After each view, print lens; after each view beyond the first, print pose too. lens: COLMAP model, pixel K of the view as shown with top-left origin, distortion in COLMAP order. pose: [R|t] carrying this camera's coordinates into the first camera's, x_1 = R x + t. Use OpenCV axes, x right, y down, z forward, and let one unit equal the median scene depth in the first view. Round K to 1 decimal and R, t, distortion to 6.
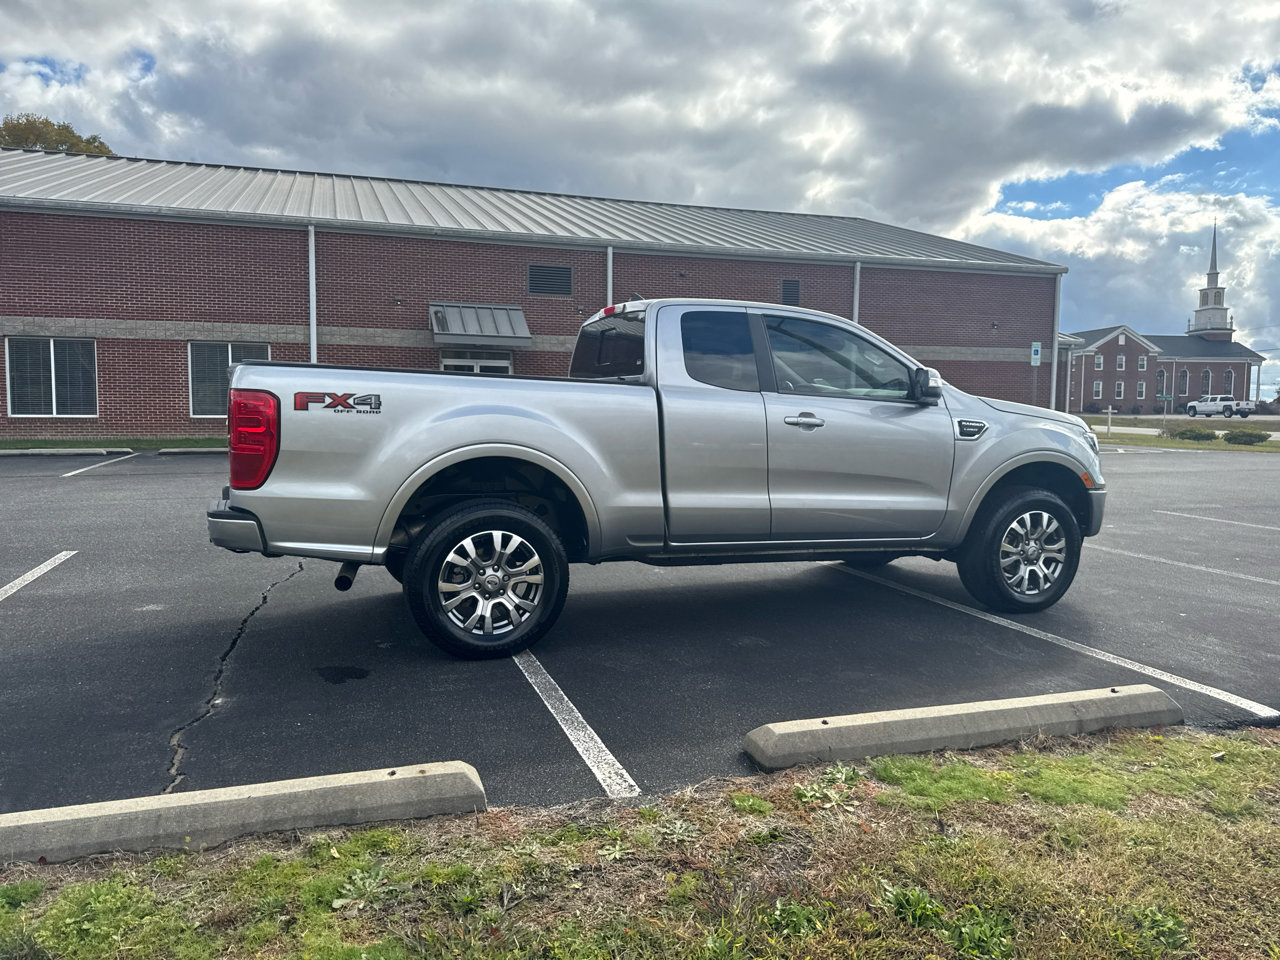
lens RADIAL K [[900.9, 0, 641.7], [0, 900.9, 512.4], [0, 0, 1]] dist [0.010123, -0.007893]
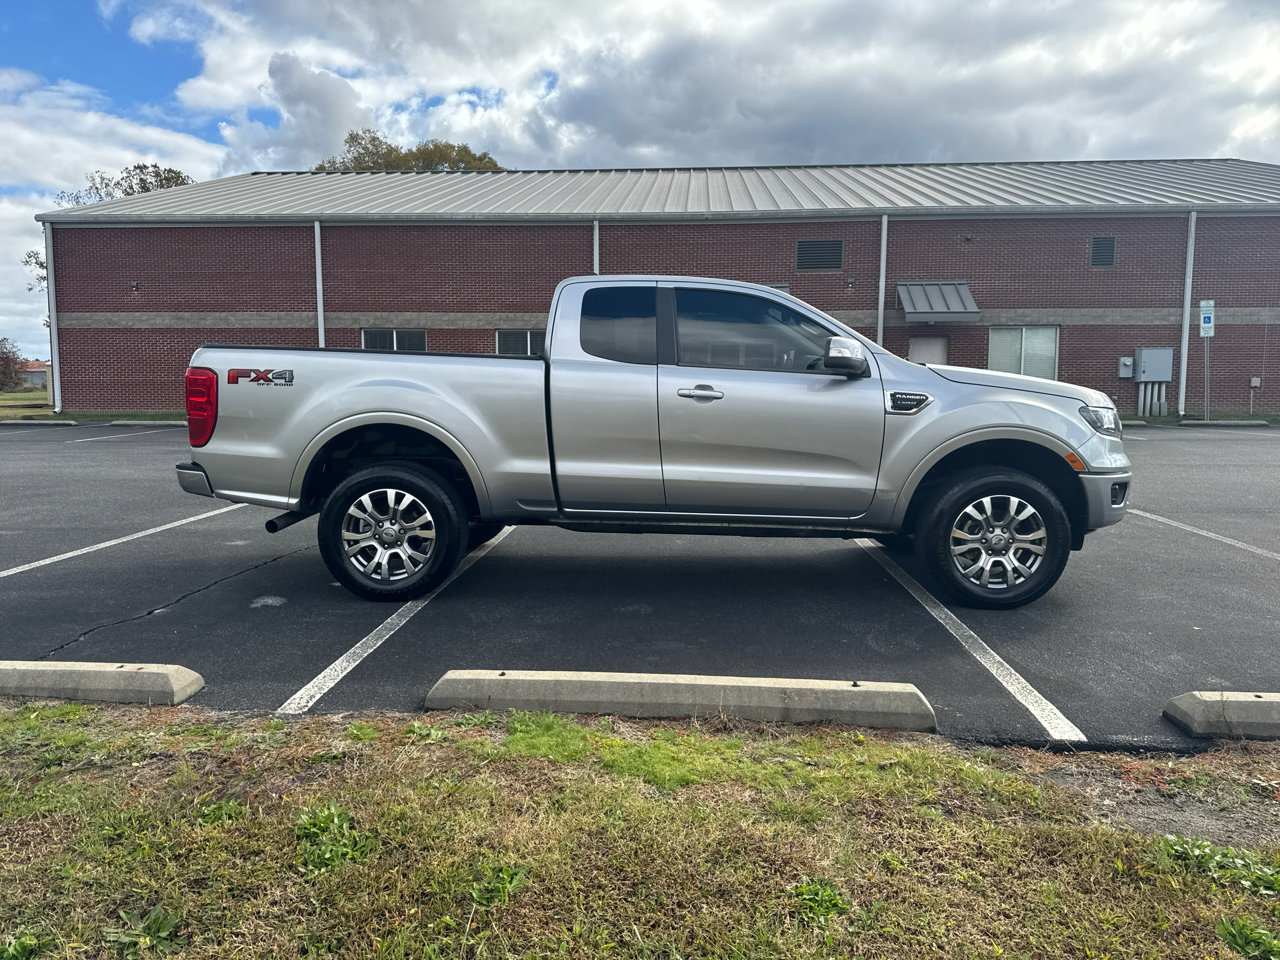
lens RADIAL K [[904.5, 0, 644.2], [0, 904.5, 491.2], [0, 0, 1]] dist [0.035794, -0.038267]
pose [[0.927217, 0.038228, -0.372569, 0.505791], [-0.038594, 0.999234, 0.006477, 0.003002], [0.372531, 0.008374, 0.927982, 0.047973]]
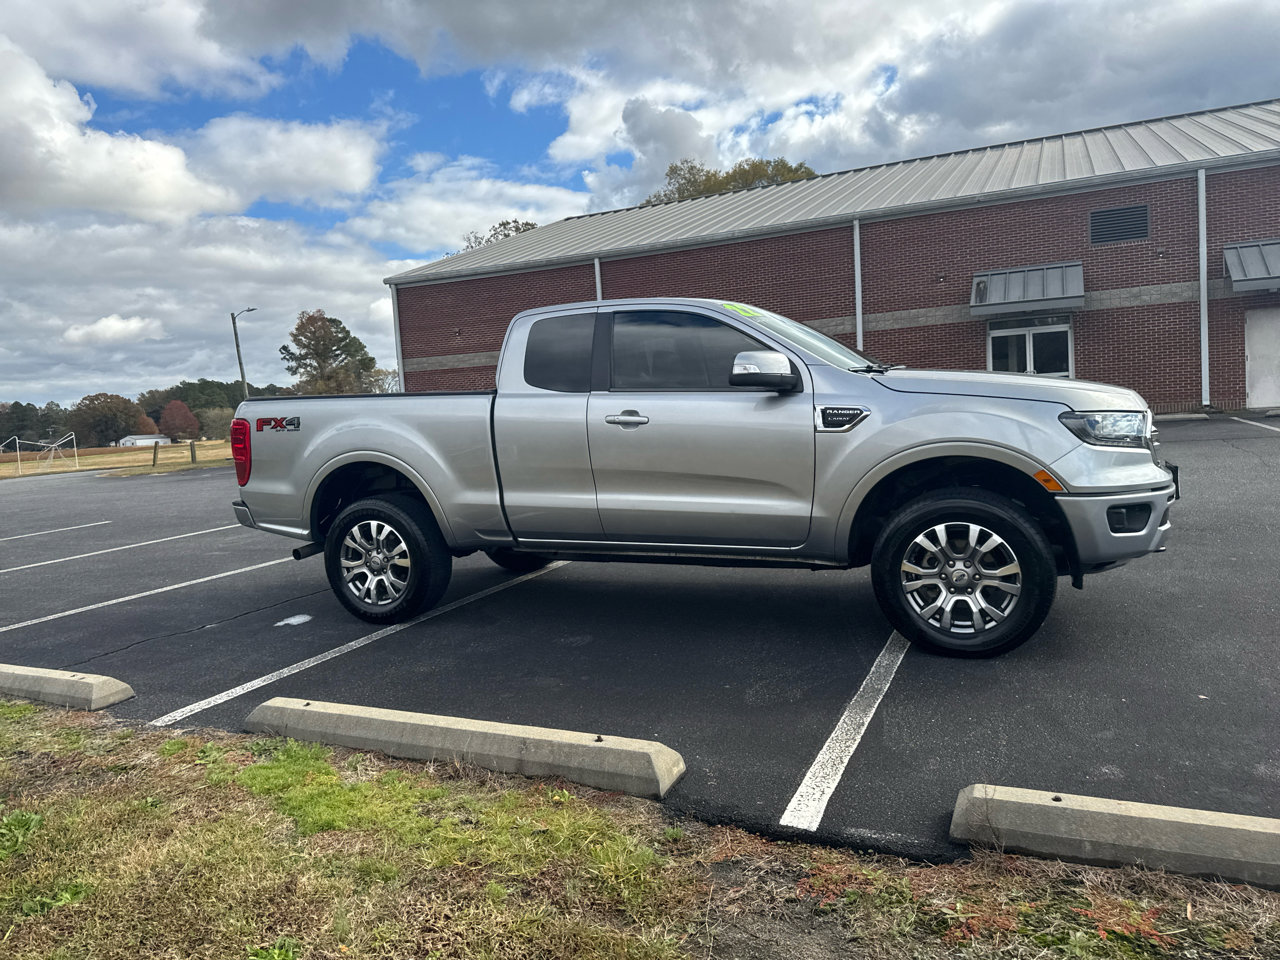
lens RADIAL K [[904.5, 0, 644.2], [0, 904.5, 491.2], [0, 0, 1]] dist [0.035794, -0.038267]
pose [[0.721040, 0.017264, -0.692678, 0.875139], [-0.015443, 0.999842, 0.008844, -0.033665], [0.692721, 0.004320, 0.721193, 0.317919]]
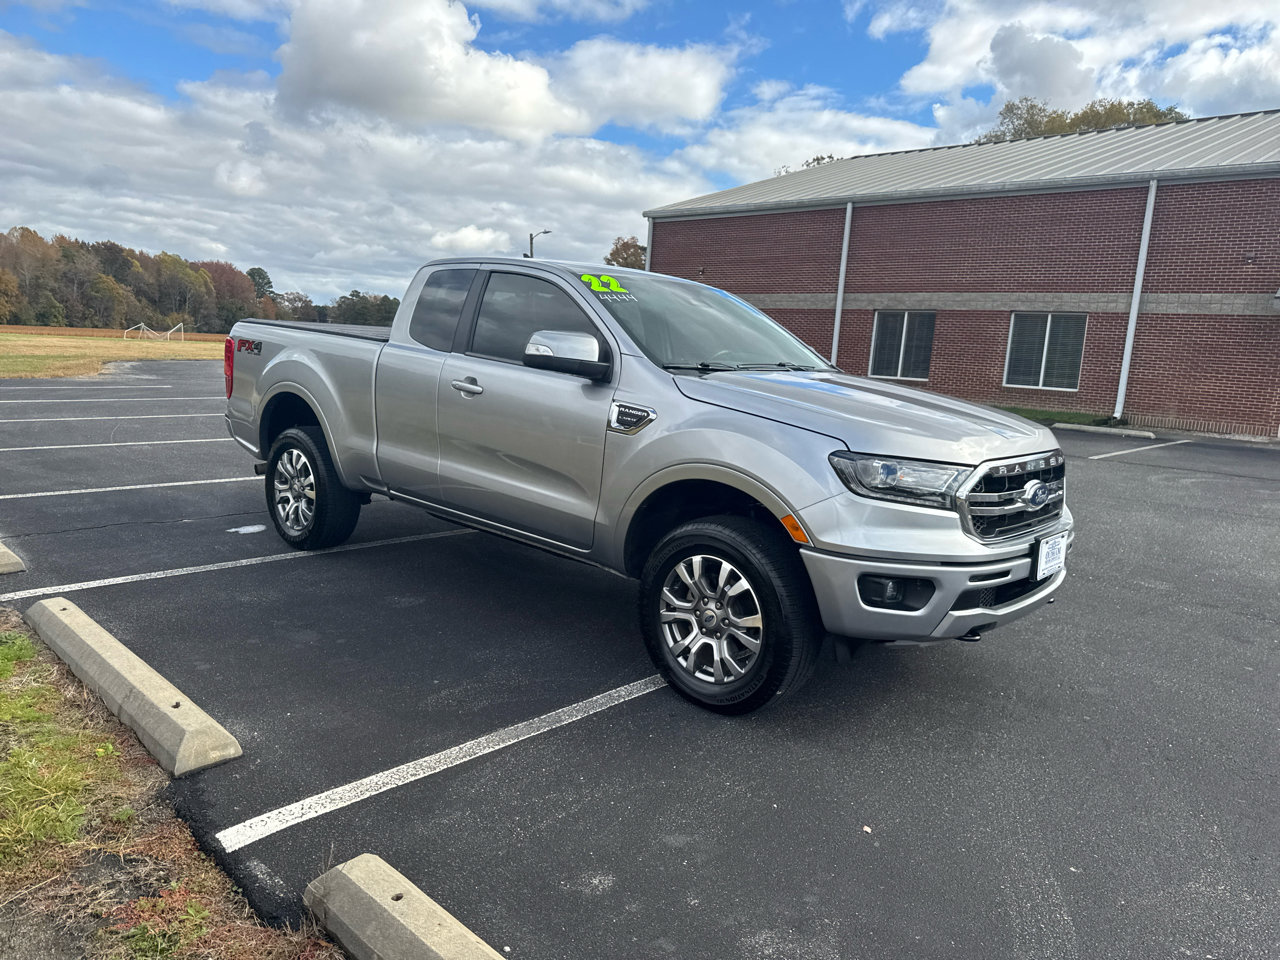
lens RADIAL K [[911.0, 0, 649.9], [0, 911.0, 500.7], [0, 0, 1]] dist [0.059772, -0.070084]
pose [[0.459418, 0.168843, -0.872025, 1.115945], [-0.158215, 0.981622, 0.106709, -0.117654], [0.874015, 0.088944, 0.477688, 0.732271]]
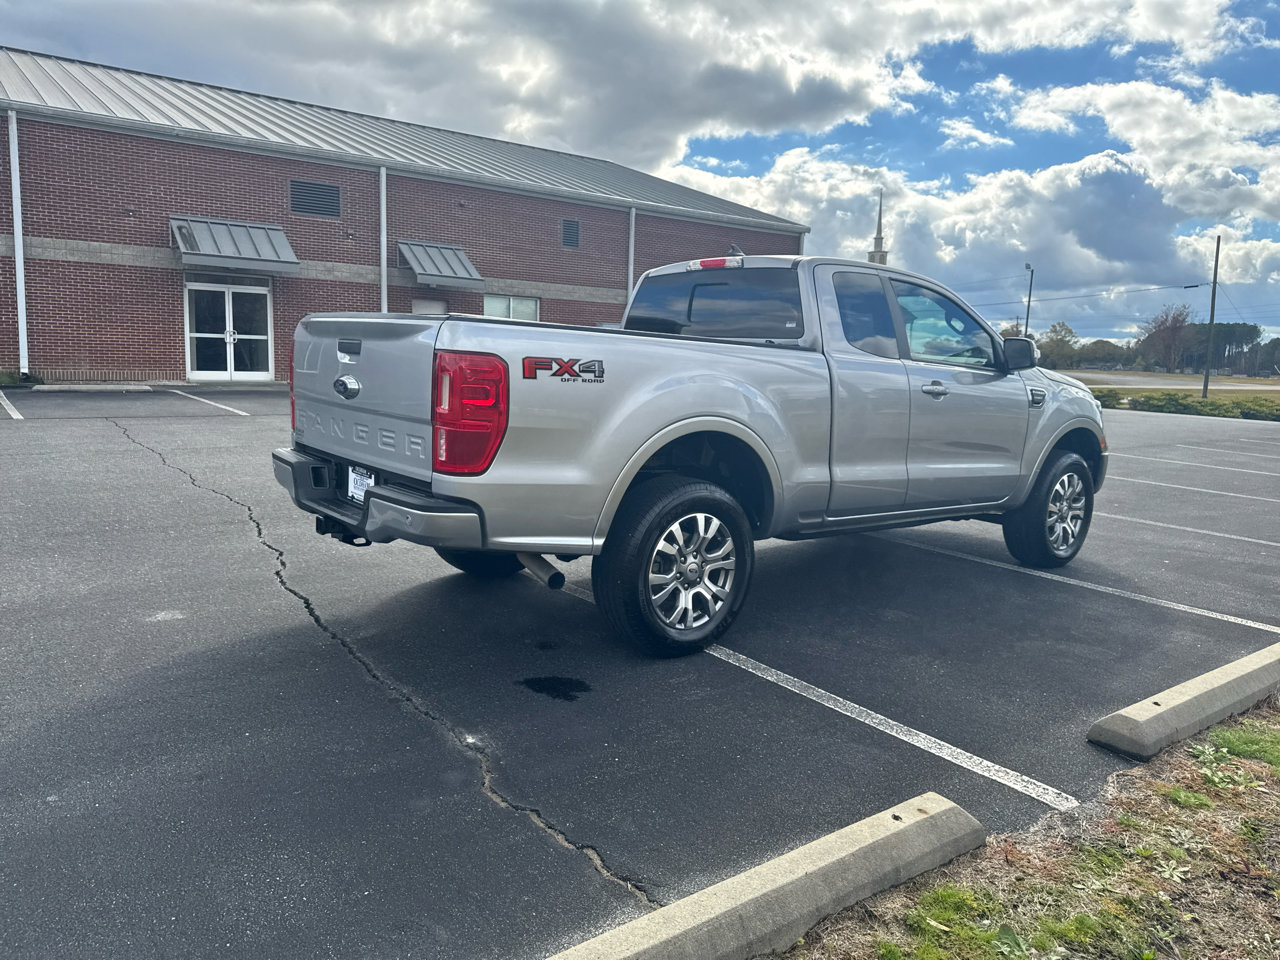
lens RADIAL K [[898.1, 0, 642.8], [0, 898.1, 485.7], [0, 0, 1]] dist [0.066725, -0.089570]
pose [[0.946916, -0.021275, 0.320777, -0.451168], [0.008799, 0.999149, 0.040292, -0.039409], [-0.321362, -0.035331, 0.946297, 0.151385]]
